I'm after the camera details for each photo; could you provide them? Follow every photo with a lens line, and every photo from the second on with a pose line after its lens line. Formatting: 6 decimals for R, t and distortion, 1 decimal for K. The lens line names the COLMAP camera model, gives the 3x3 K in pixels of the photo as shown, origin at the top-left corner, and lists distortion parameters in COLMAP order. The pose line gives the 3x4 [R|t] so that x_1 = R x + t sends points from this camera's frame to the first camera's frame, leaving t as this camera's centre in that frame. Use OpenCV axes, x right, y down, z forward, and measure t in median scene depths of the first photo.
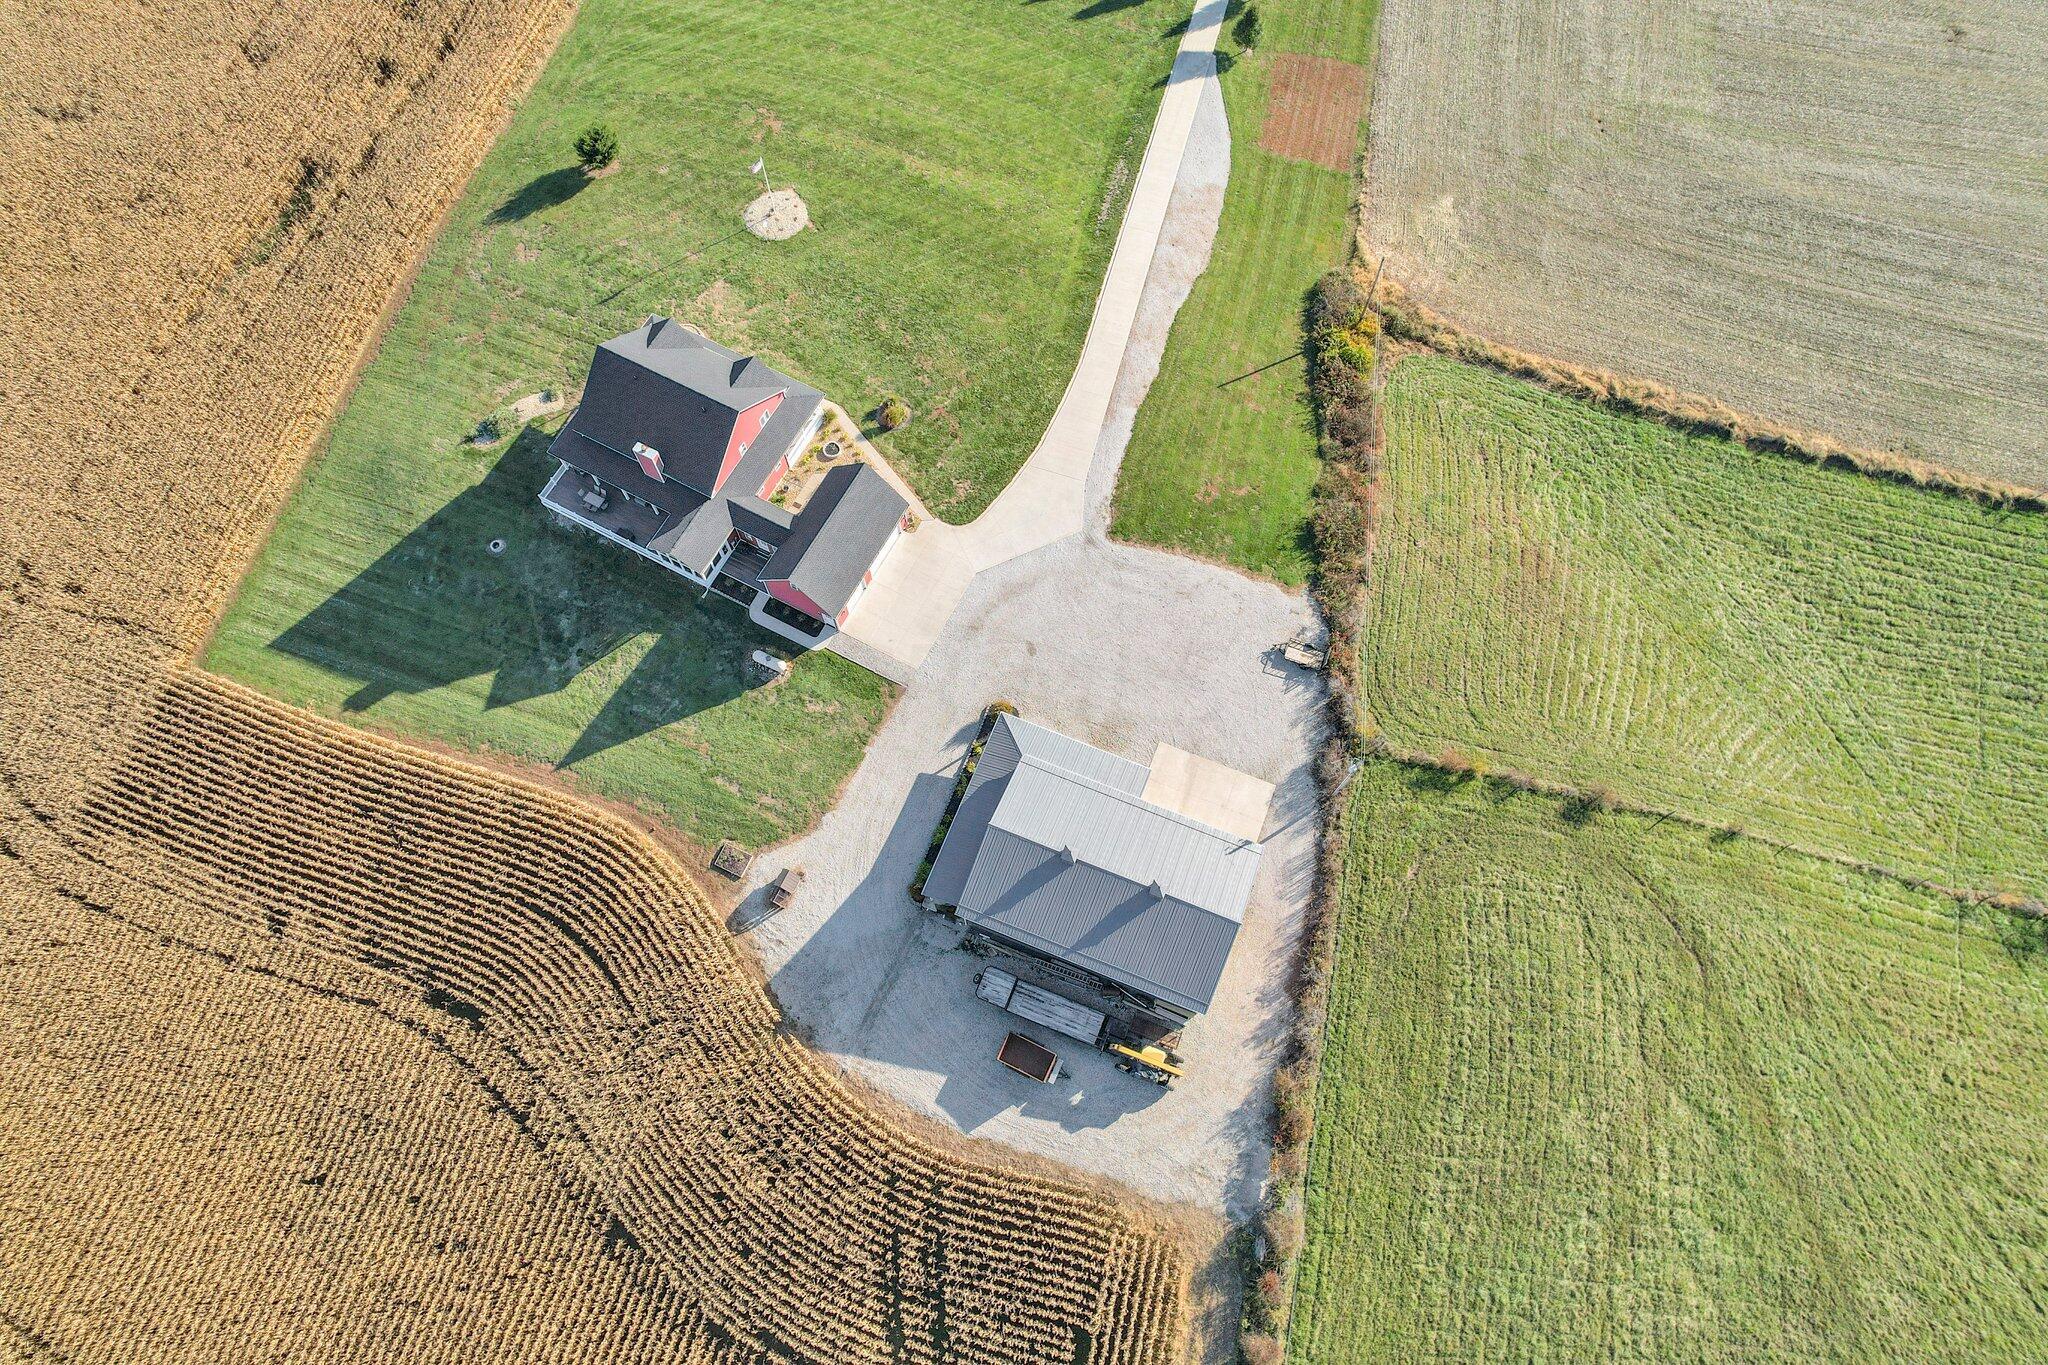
lens RADIAL K [[1312.3, 0, 1033.1], [0, 1312.3, 689.6], [0, 0, 1]] dist [-0.077680, 0.073962]
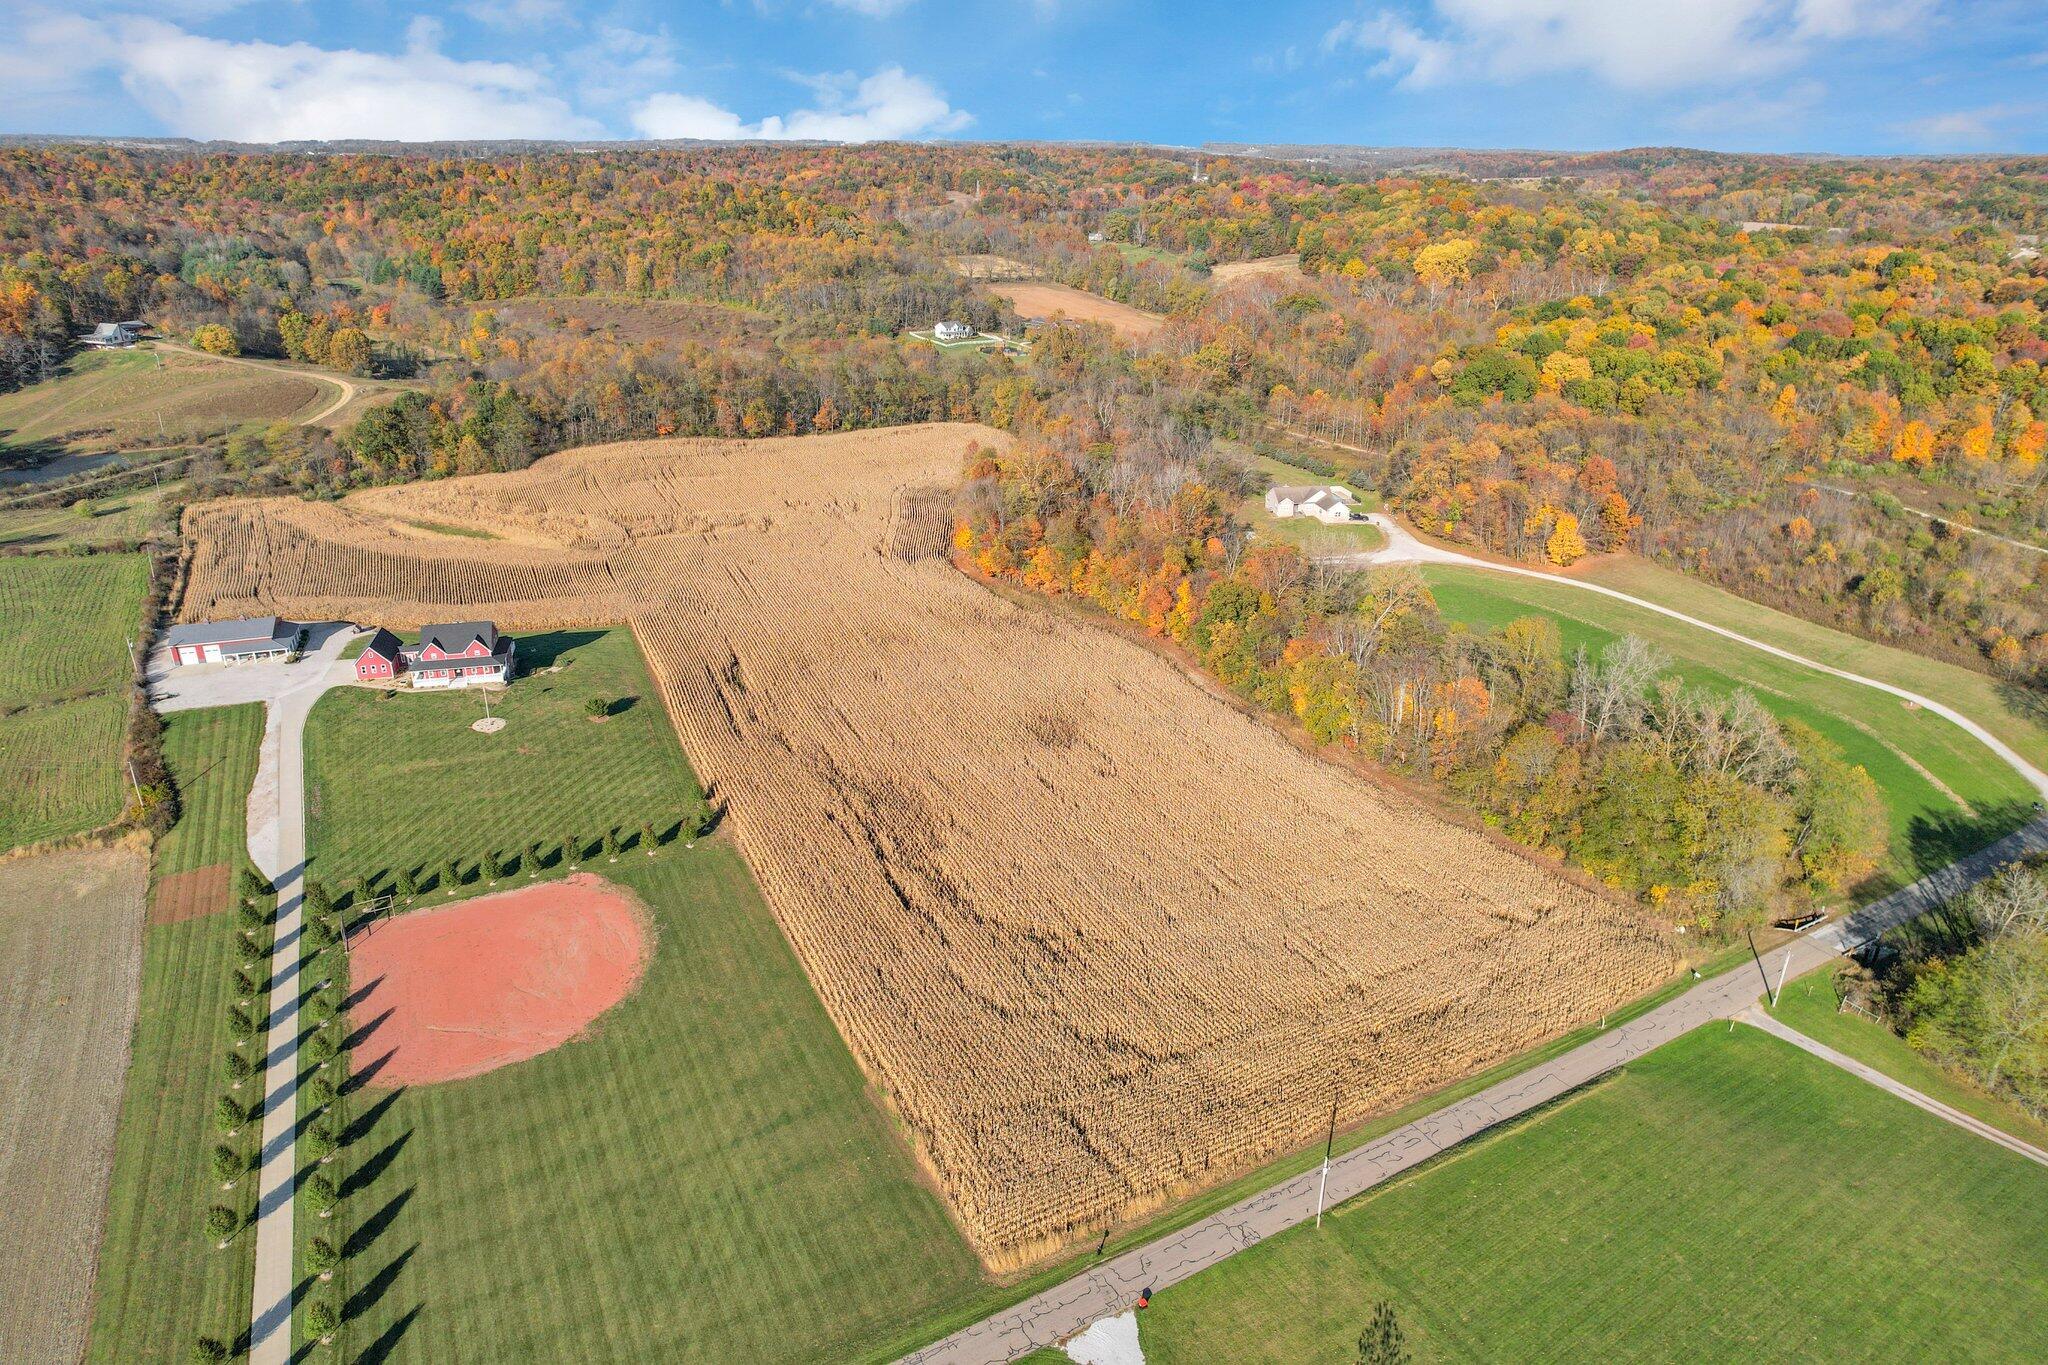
lens RADIAL K [[1290.7, 0, 1035.6], [0, 1290.7, 721.9], [0, 0, 1]] dist [-0.078319, 0.068054]
pose [[-0.753339, 0.262812, -0.602835, 0.382012], [-0.619201, 0.025307, 0.784824, -2.676855], [0.221517, 0.964515, 0.143669, 1.012775]]
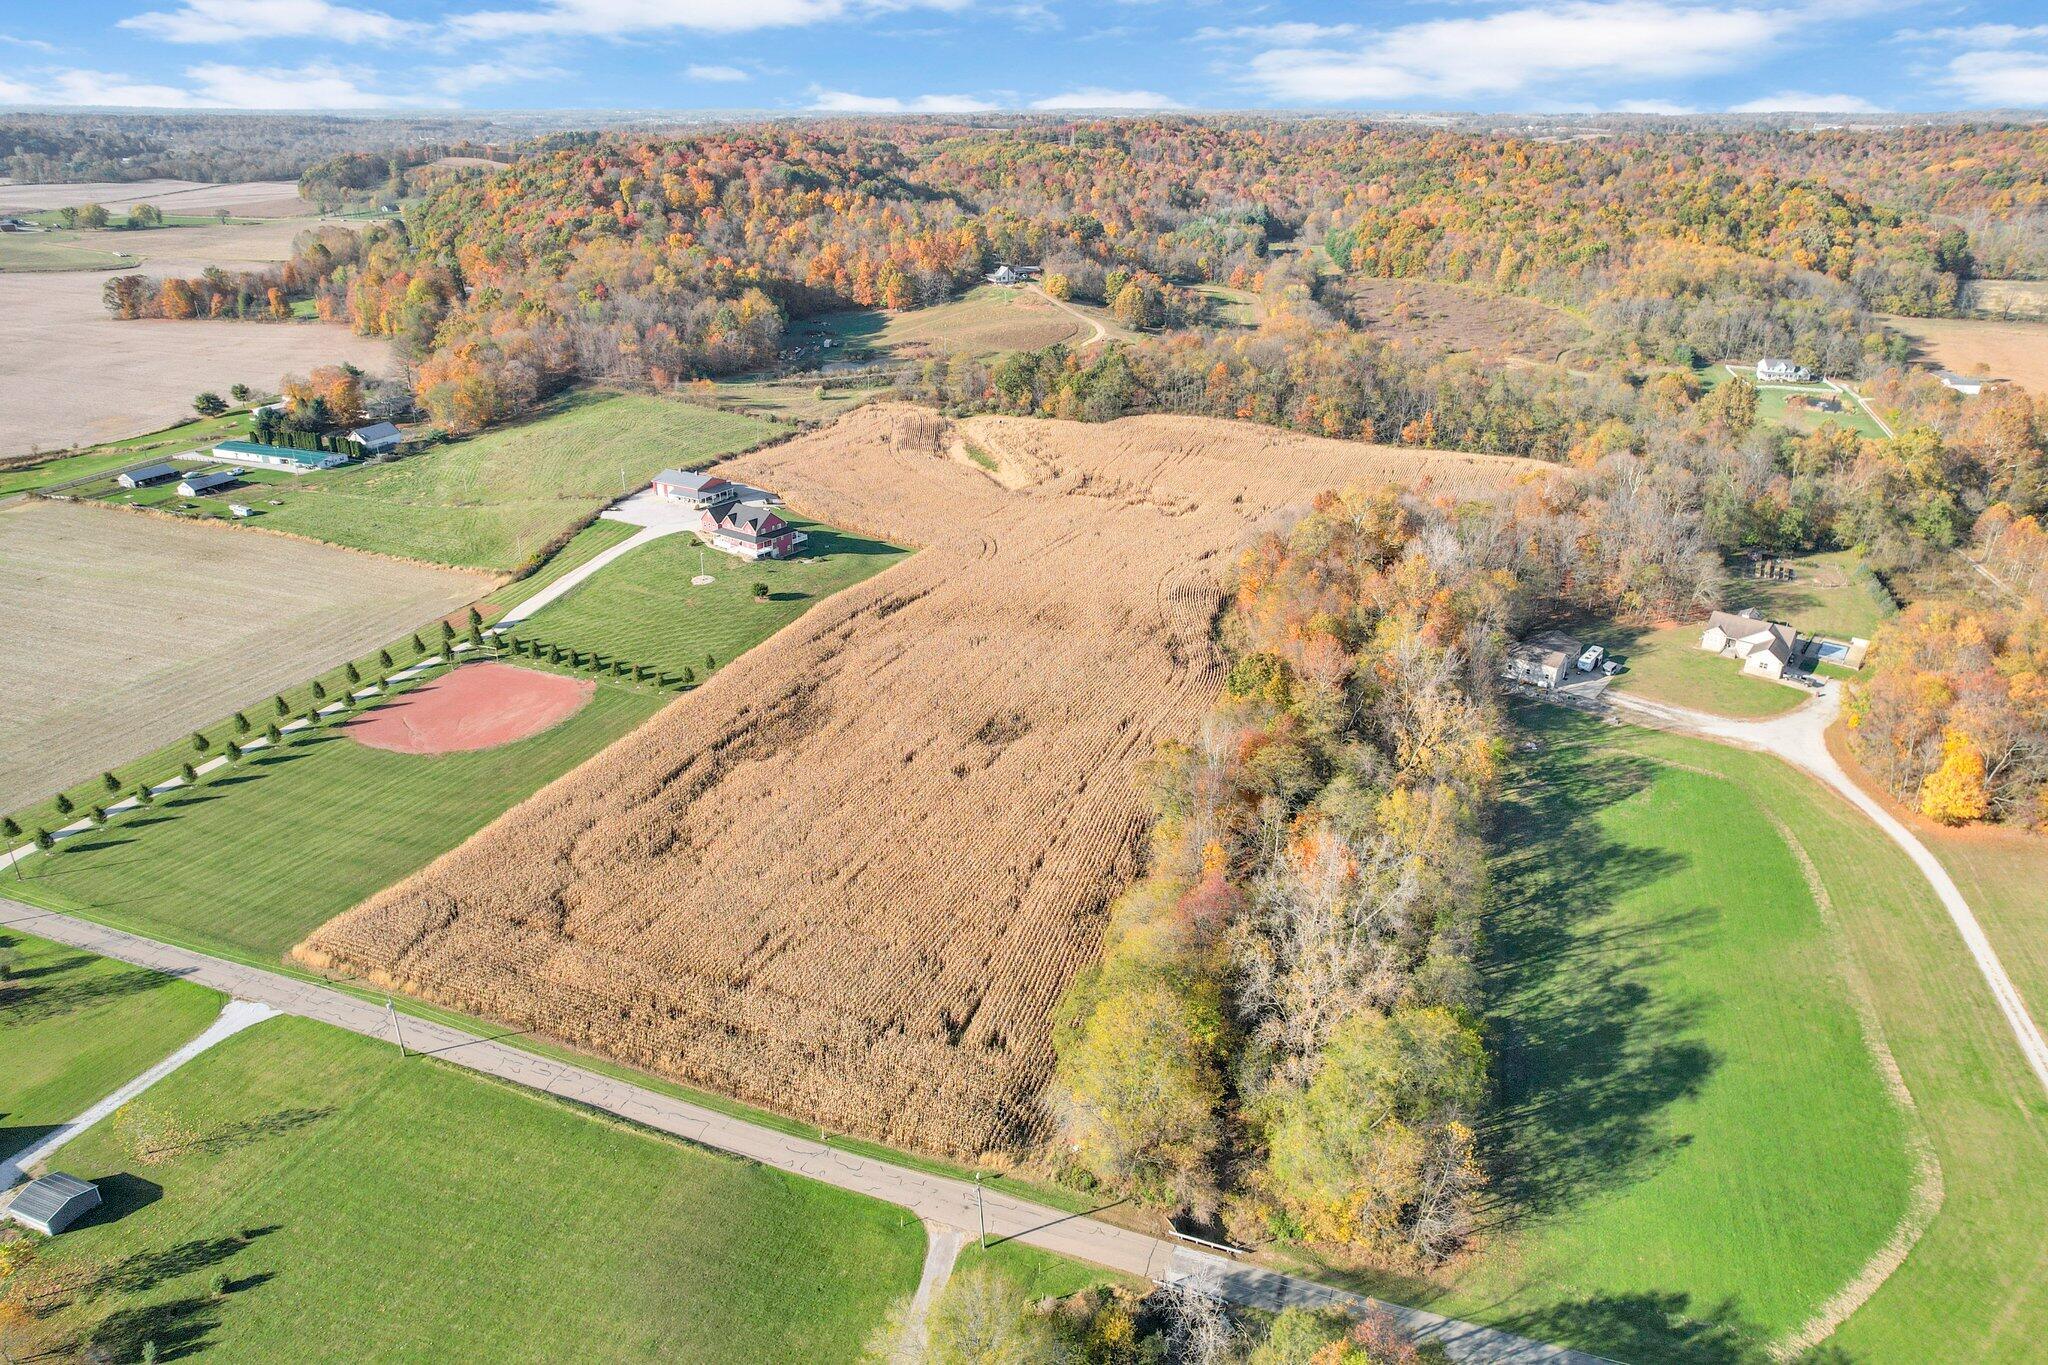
lens RADIAL K [[1321.1, 0, 1025.5], [0, 1321.1, 684.2], [0, 0, 1]] dist [-0.063645, 0.072400]
pose [[-0.986803, -0.073496, 0.144282, -1.413805], [0.148127, -0.049848, 0.987711, -3.310774], [-0.065400, 0.996049, 0.060077, 1.131174]]
